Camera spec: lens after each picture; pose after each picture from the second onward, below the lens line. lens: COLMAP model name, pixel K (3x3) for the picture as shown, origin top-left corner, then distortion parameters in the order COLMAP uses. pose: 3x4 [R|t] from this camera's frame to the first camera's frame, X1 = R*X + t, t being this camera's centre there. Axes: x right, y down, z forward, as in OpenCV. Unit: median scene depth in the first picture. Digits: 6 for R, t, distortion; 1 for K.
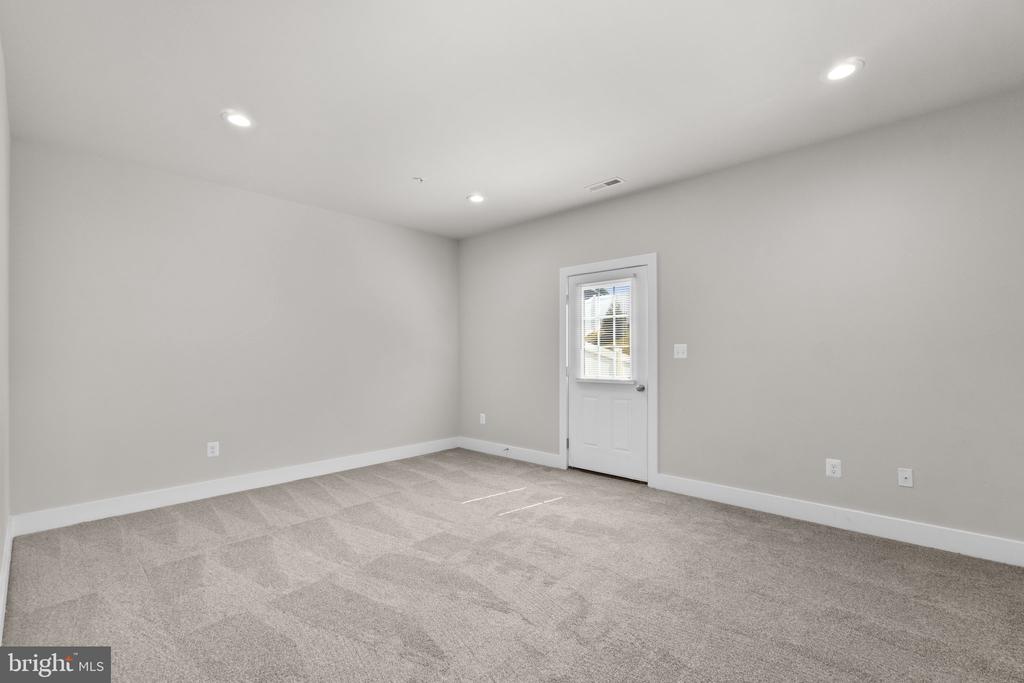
lens RADIAL K [[449.2, 0, 512.0], [0, 449.2, 341.5], [0, 0, 1]] dist [-0.001173, 0.000011]
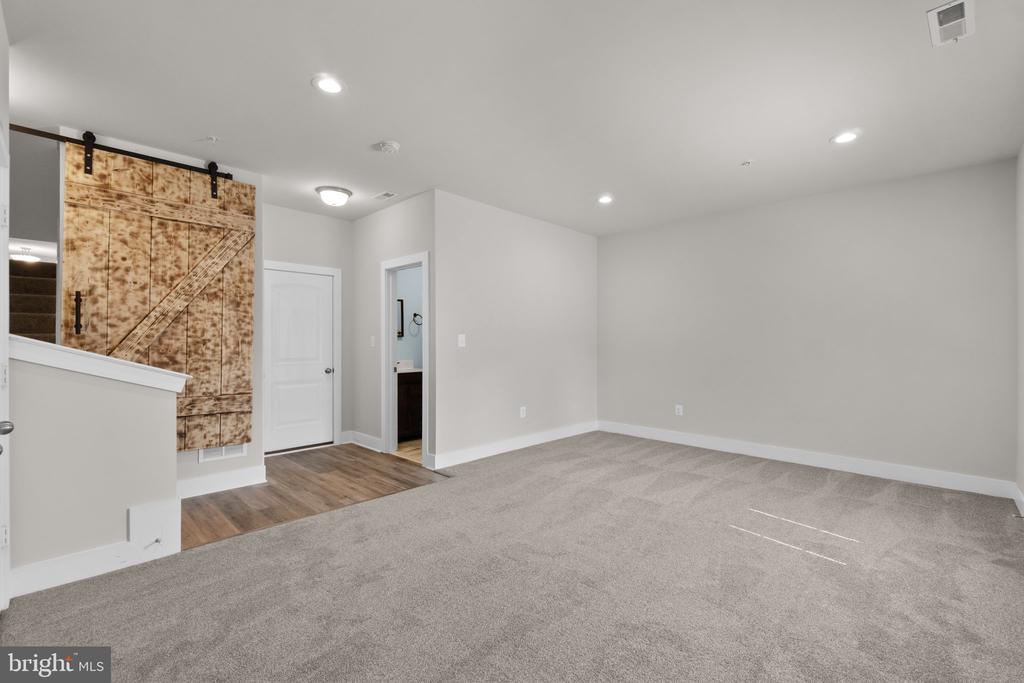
lens RADIAL K [[449.2, 0, 512.0], [0, 449.2, 341.5], [0, 0, 1]] dist [-0.001173, 0.000011]
pose [[-0.031713, 0.002032, -0.999495, 0.831001], [0.025139, 0.999683, 0.001234, 0.011355], [0.999181, -0.025087, -0.031754, 0.582897]]
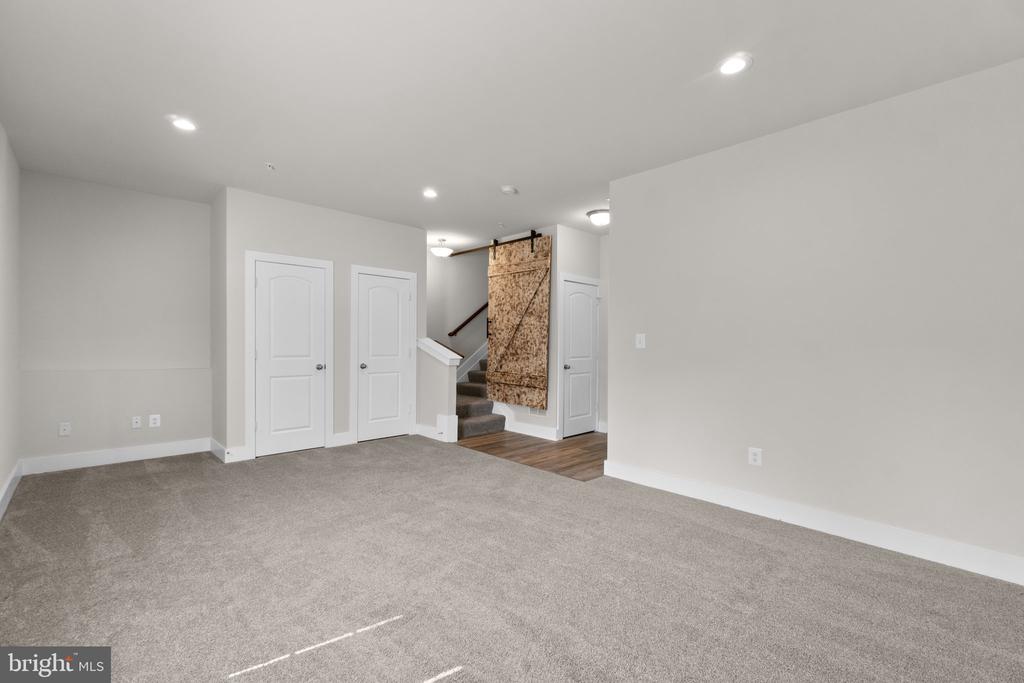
lens RADIAL K [[449.2, 0, 512.0], [0, 449.2, 341.5], [0, 0, 1]] dist [-0.001173, 0.000011]
pose [[-0.998402, -0.001771, 0.056491, -0.197554], [-0.003295, 0.999633, -0.026906, 0.039191], [-0.056423, -0.027049, -0.998040, 1.524958]]
